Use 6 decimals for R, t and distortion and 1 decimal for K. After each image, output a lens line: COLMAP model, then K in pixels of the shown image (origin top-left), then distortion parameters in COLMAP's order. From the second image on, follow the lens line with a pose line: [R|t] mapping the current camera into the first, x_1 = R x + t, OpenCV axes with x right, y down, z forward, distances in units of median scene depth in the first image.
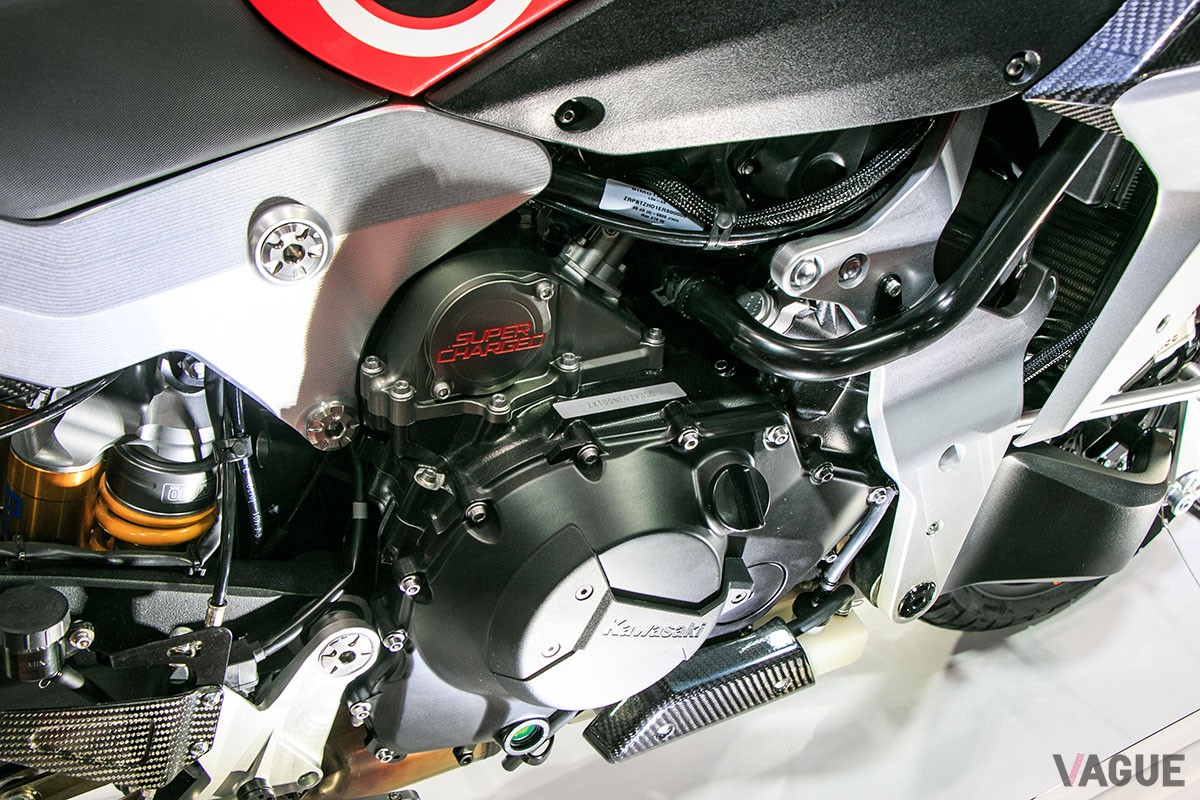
lens RADIAL K [[1245.9, 0, 601.6], [0, 1245.9, 469.6], [0, 0, 1]] dist [-0.009766, -0.005178]
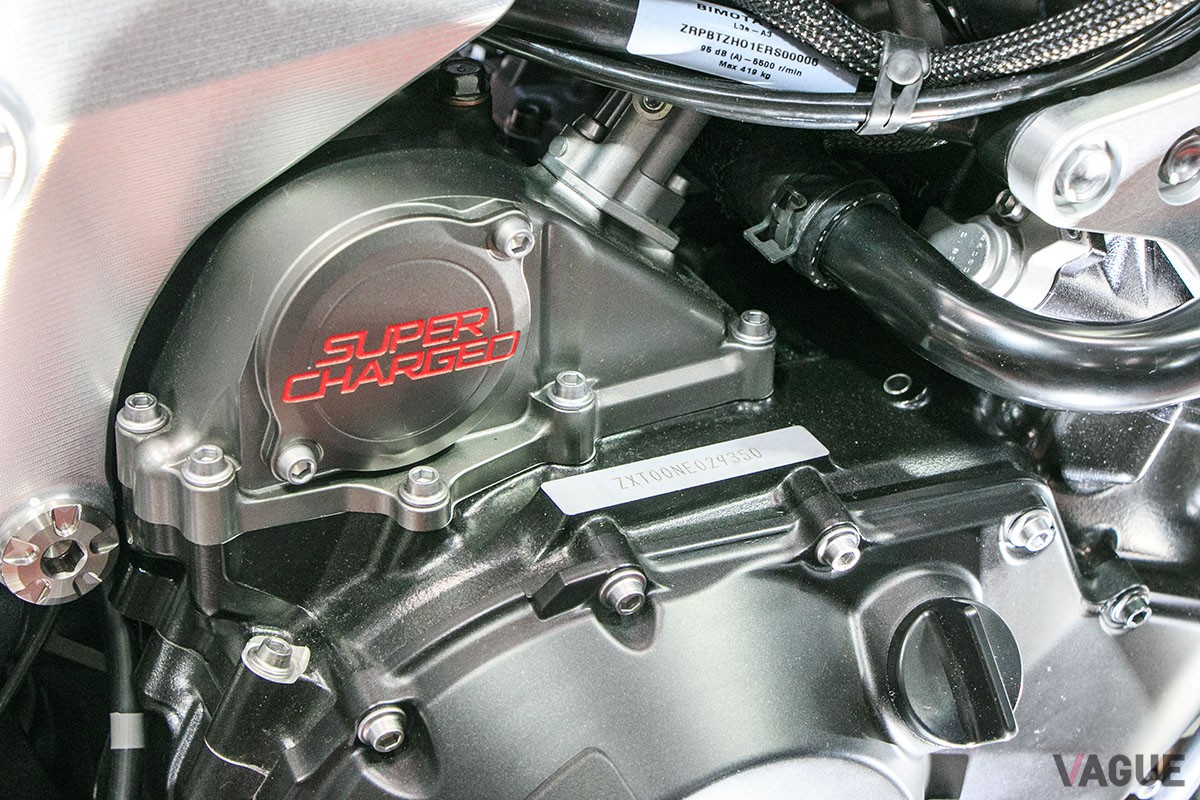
lens RADIAL K [[2331.2, 0, 598.6], [0, 2331.2, 489.7], [0, 0, 1]] dist [0.225663, -0.018224]
pose [[0.999255, -0.037771, -0.007894, -0.011201], [0.037412, 0.998435, -0.041567, -0.013815], [0.009452, 0.041241, 0.999105, 0.140082]]
